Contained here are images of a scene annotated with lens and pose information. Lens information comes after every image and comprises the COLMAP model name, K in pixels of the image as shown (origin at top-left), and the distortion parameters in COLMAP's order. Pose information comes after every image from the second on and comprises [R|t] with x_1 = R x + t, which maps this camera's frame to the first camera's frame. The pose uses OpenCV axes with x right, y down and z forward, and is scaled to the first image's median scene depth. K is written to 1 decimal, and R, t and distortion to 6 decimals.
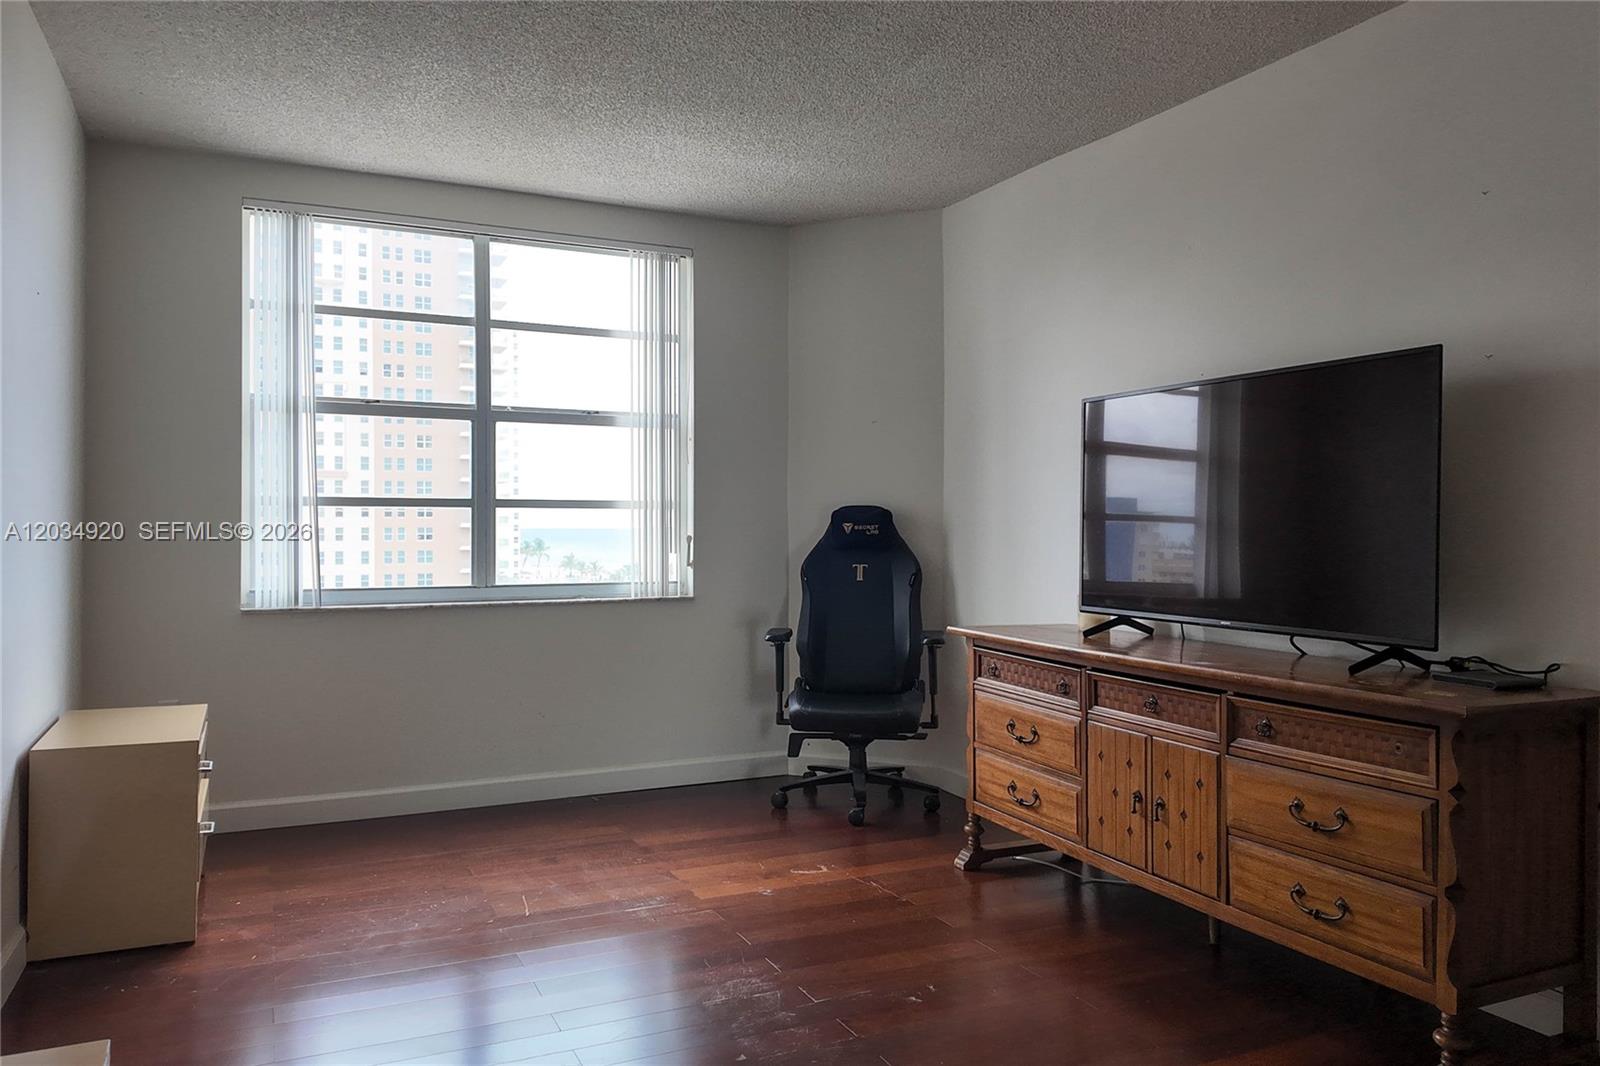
lens RADIAL K [[1153.5, 0, 793.4], [0, 1153.5, 529.7], [0, 0, 1]] dist [0.125676, -0.154992]
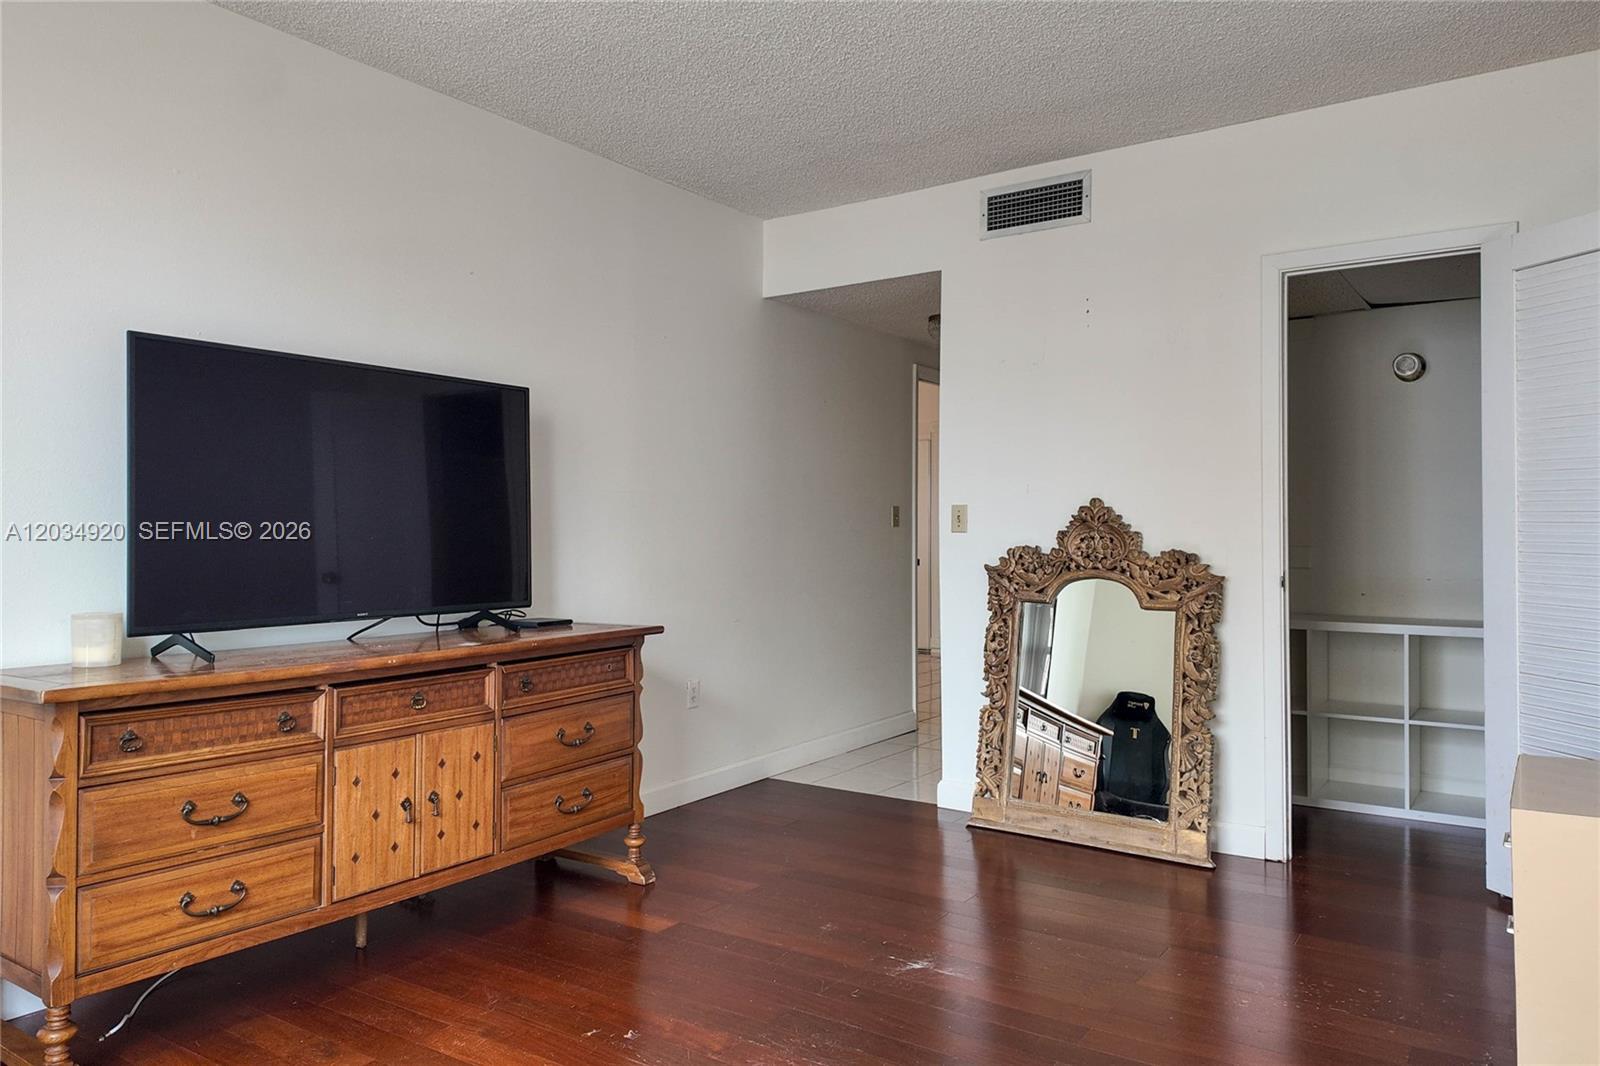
lens RADIAL K [[1126.7, 0, 742.3], [0, 1126.7, 524.7], [0, 0, 1]] dist [0.062686, -0.076606]
pose [[-0.489634, 0.001861, 0.871926, -0.291593], [0.003353, 0.999994, -0.000251, 0.002723], [-0.871922, 0.002800, -0.489638, 0.560843]]
